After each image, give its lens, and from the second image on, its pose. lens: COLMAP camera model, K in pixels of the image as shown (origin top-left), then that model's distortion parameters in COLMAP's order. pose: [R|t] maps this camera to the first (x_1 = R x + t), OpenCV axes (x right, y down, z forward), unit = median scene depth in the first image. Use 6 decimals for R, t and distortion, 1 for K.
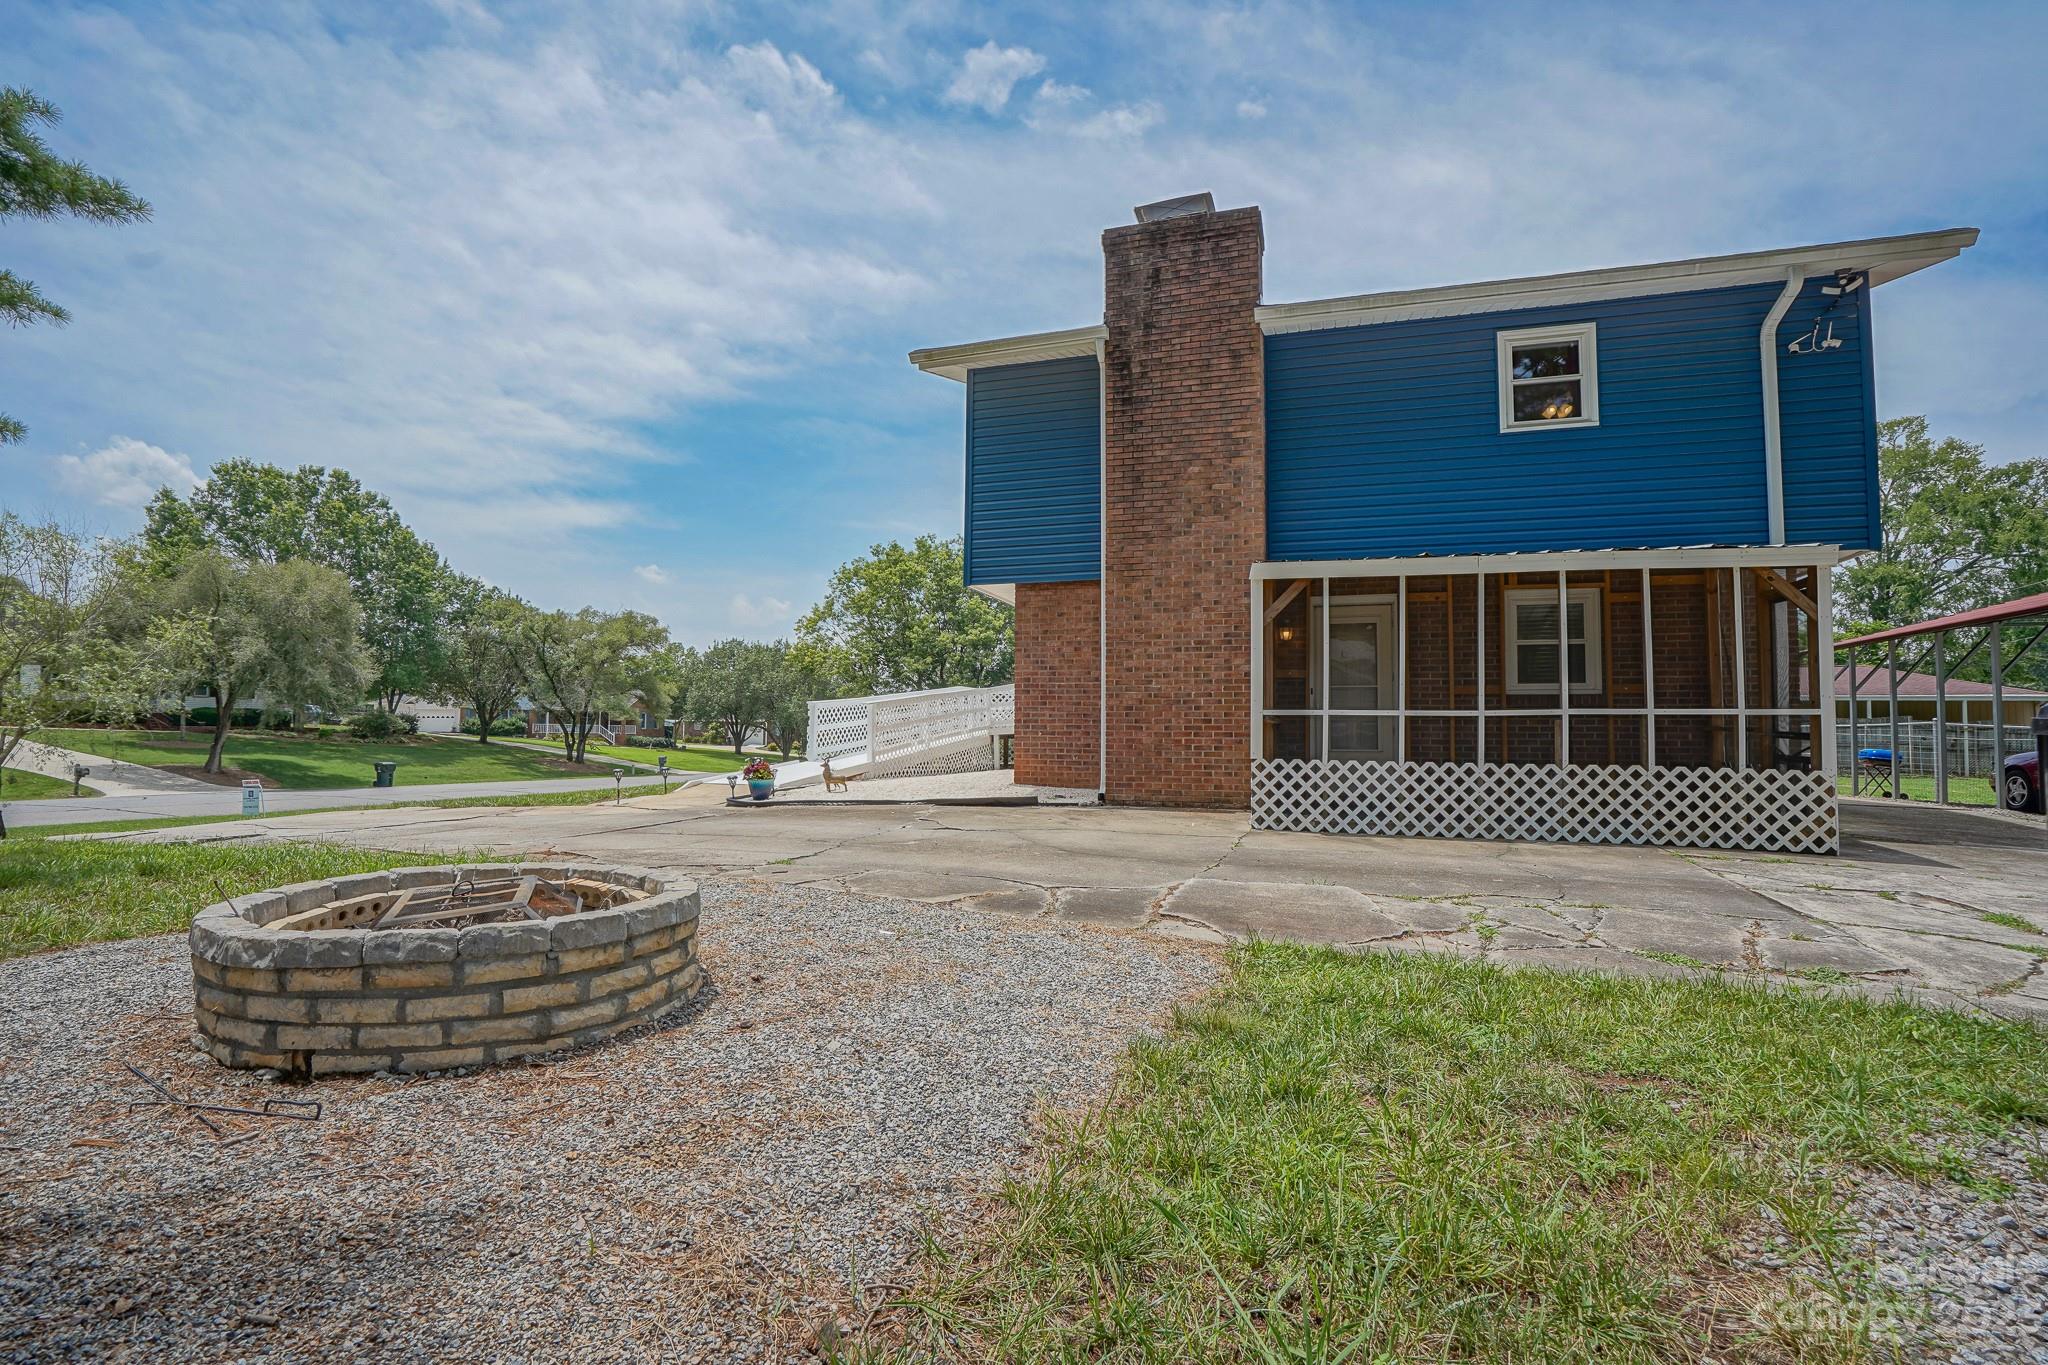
lens RADIAL K [[935.0, 0, 1011.8], [0, 935.0, 683.8], [0, 0, 1]] dist [-0.043770, 0.009428]
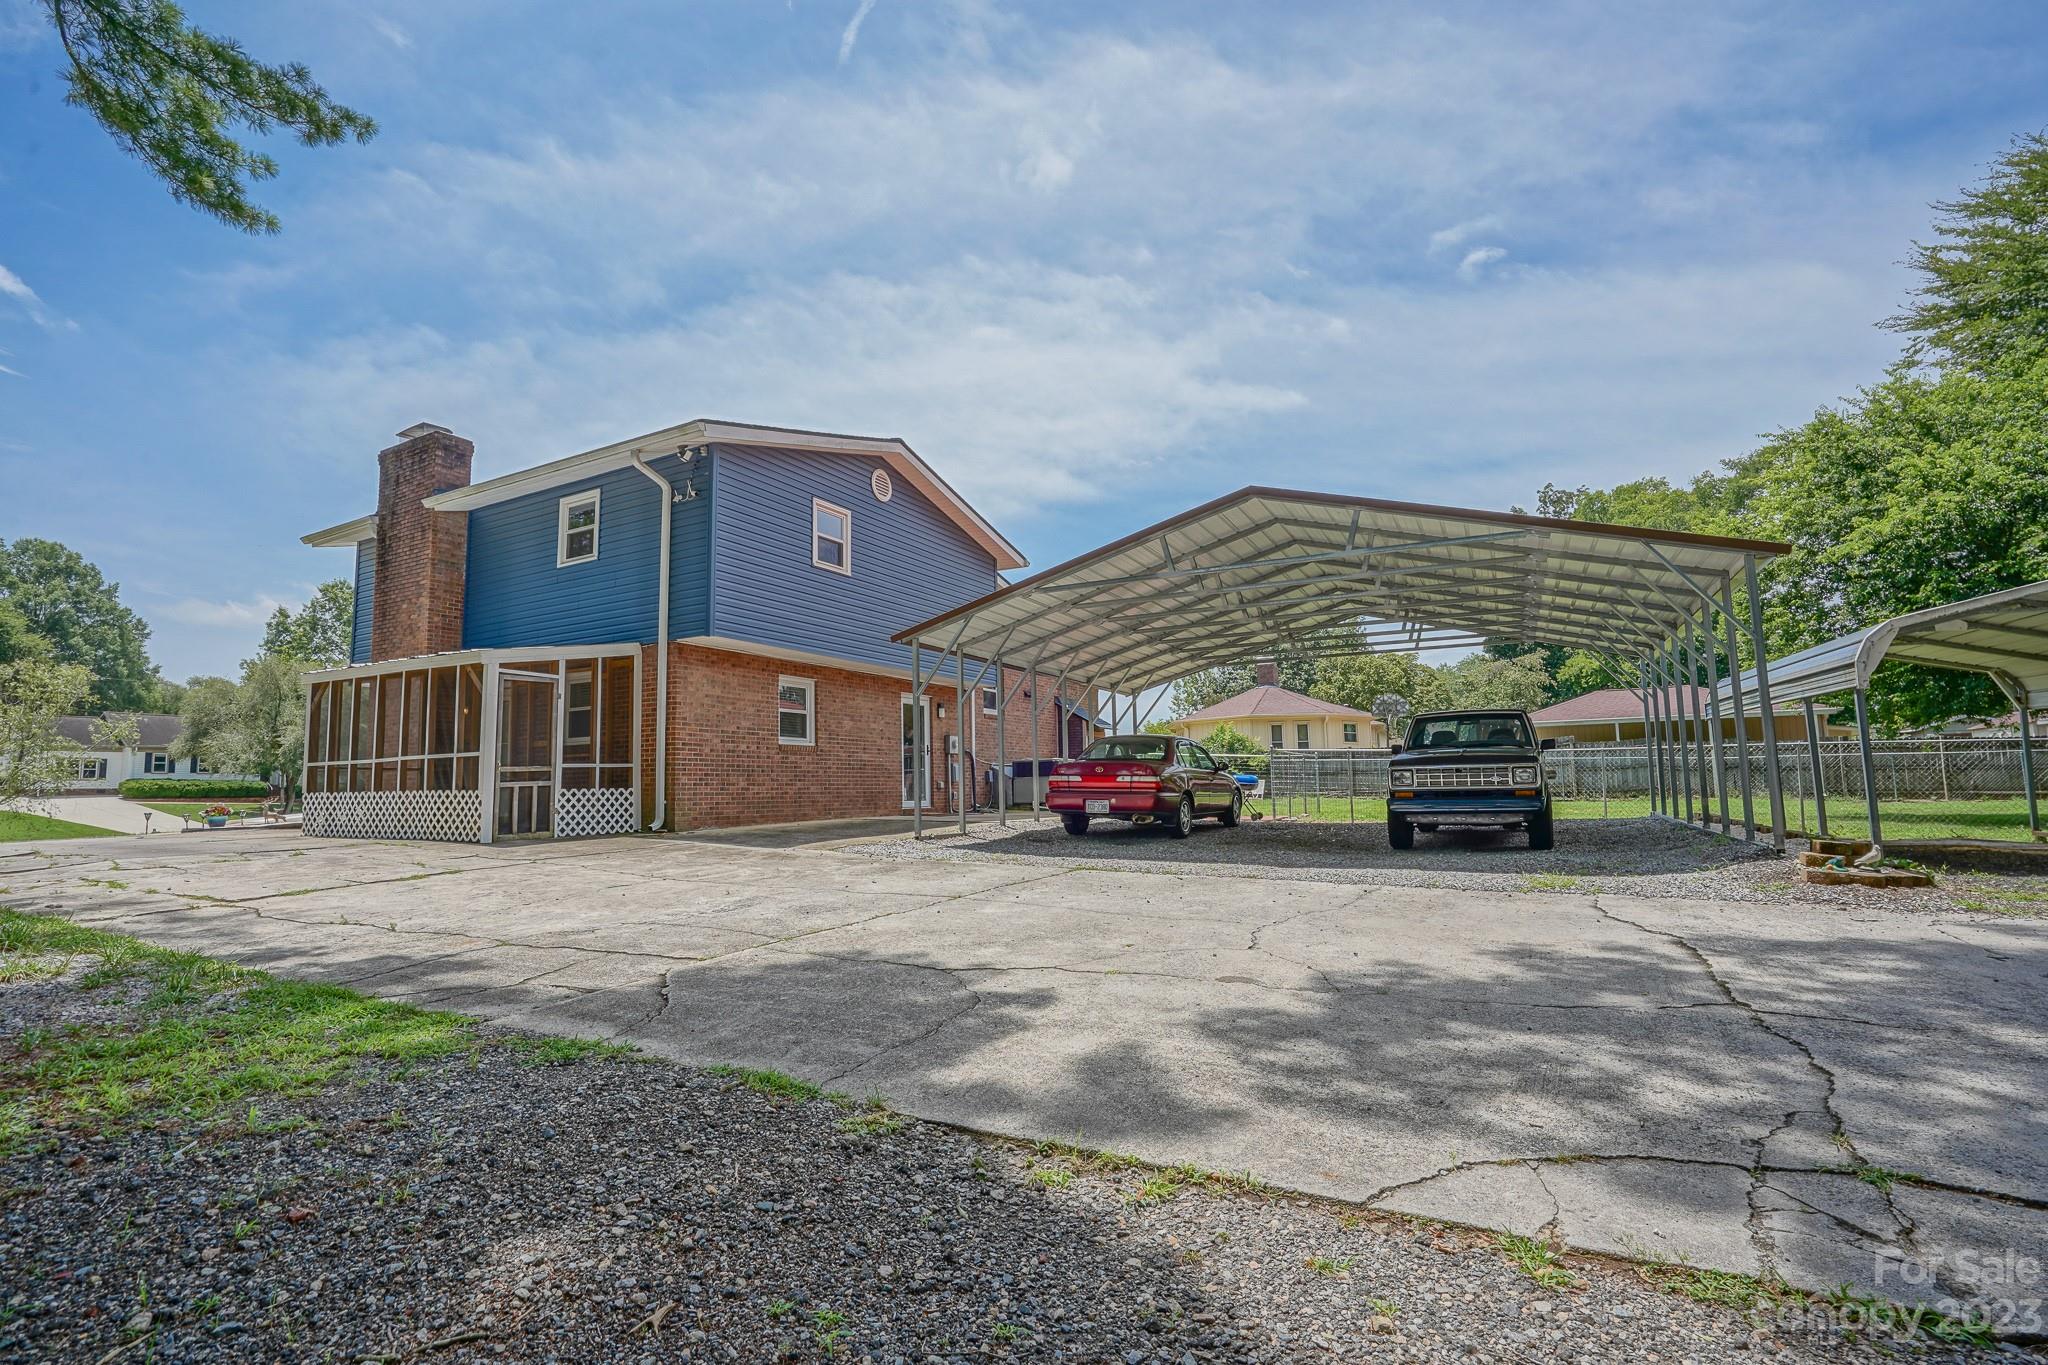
lens RADIAL K [[935.0, 0, 990.2], [0, 935.0, 689.3], [0, 0, 1]] dist [-0.043770, 0.009428]
pose [[0.984339, -0.054916, -0.167512, 1.494221], [0.046775, 0.997542, -0.052167, 0.031976], [0.169965, 0.043515, 0.984489, -0.342051]]
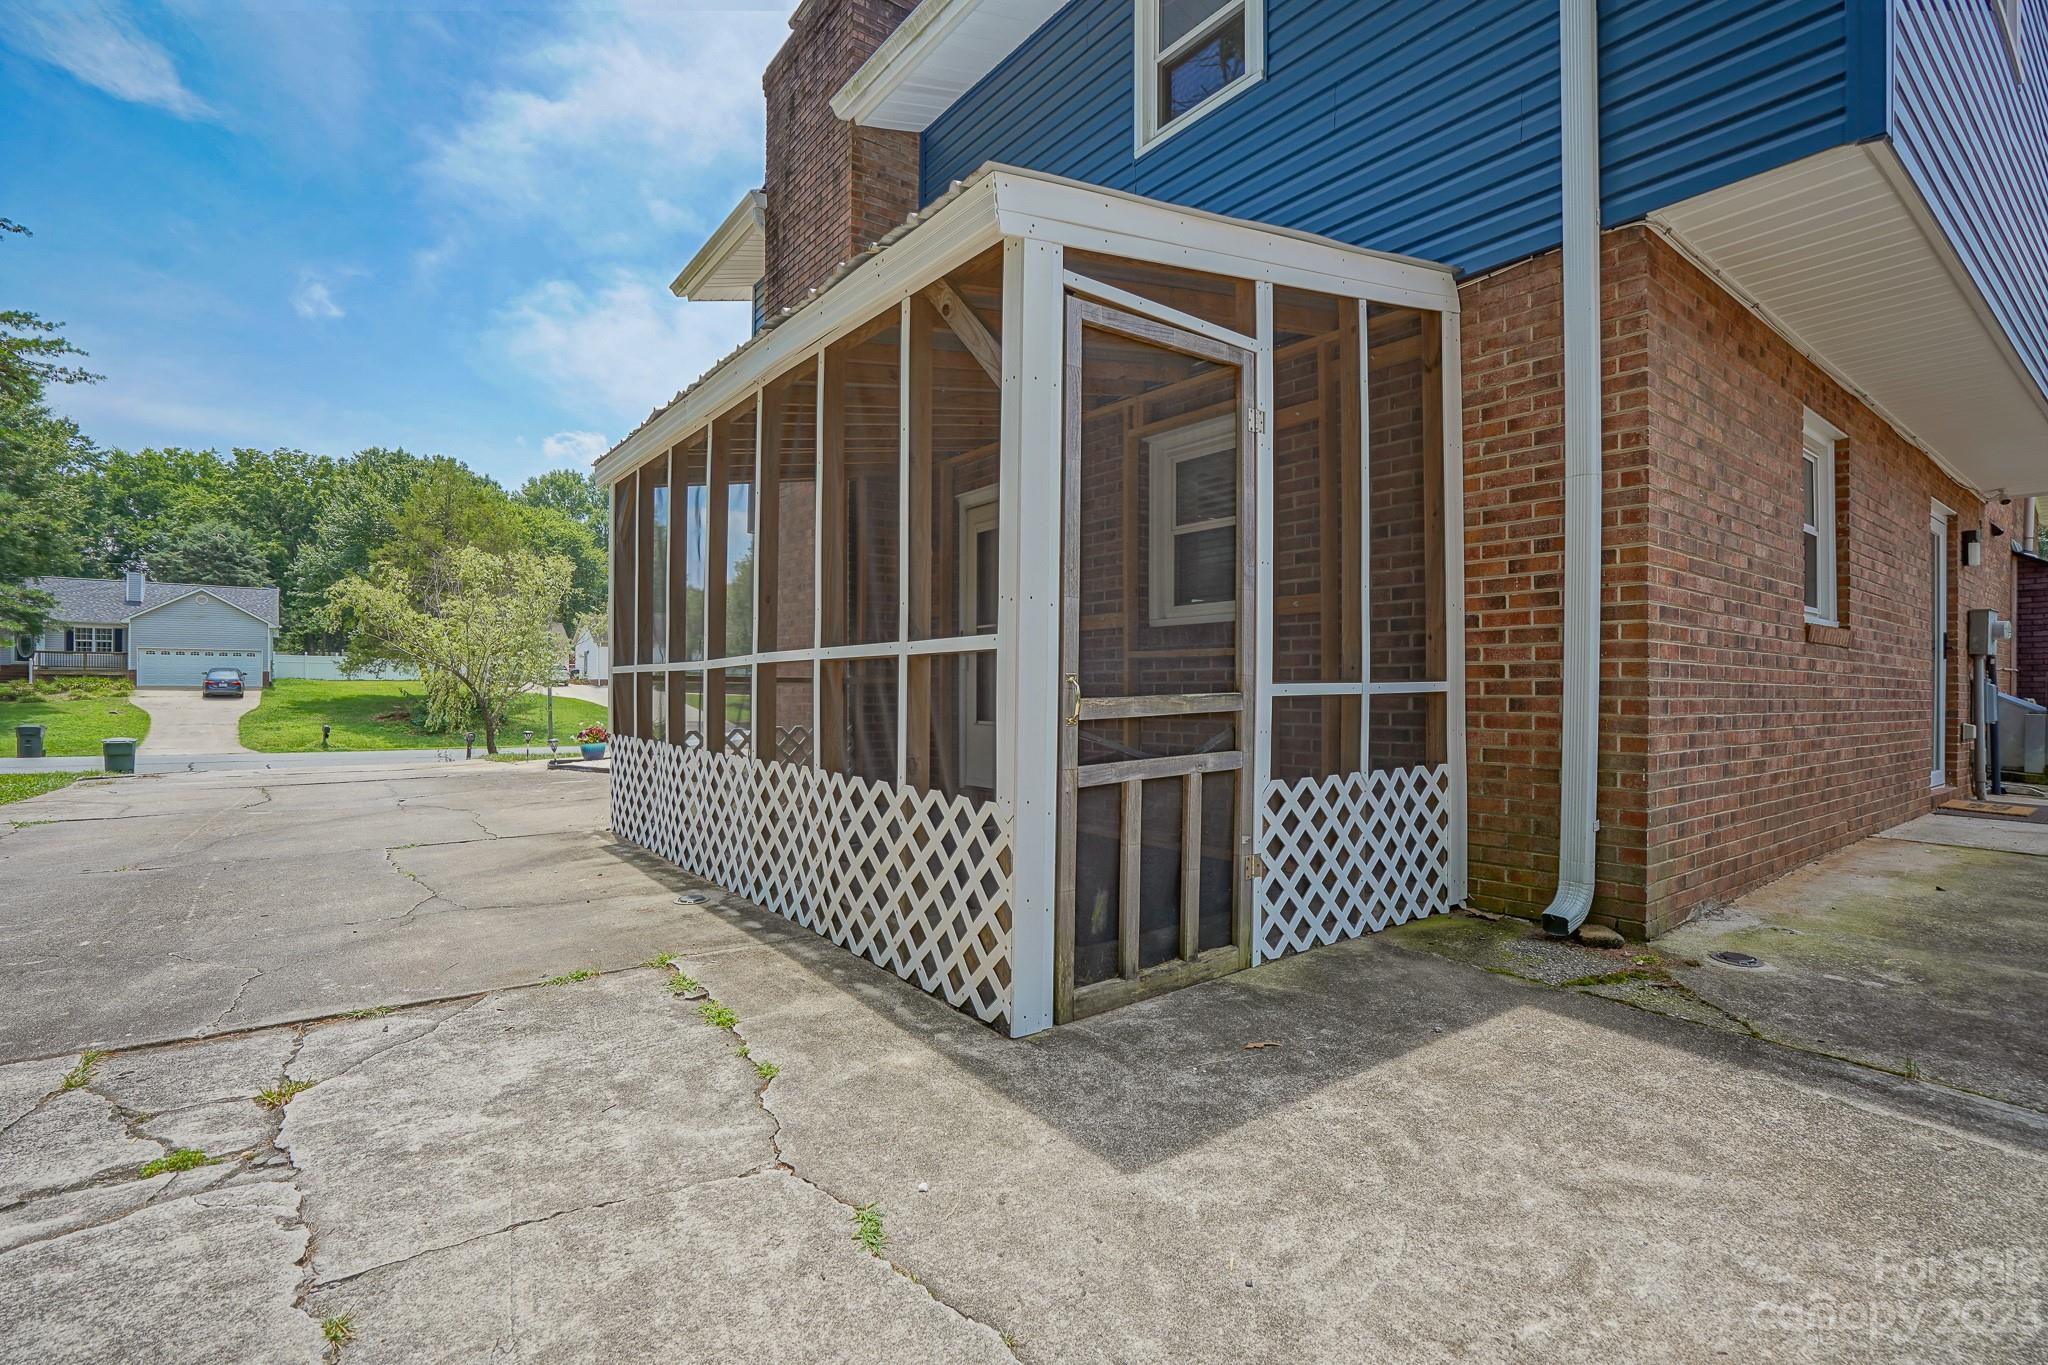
lens RADIAL K [[935.0, 0, 1016.2], [0, 935.0, 684.6], [0, 0, 1]] dist [-0.043770, 0.009428]
pose [[0.830478, -0.018765, -0.556735, 0.798691], [0.041780, 0.998716, 0.028661, 0.027141], [0.555482, -0.047063, 0.830195, 0.497195]]
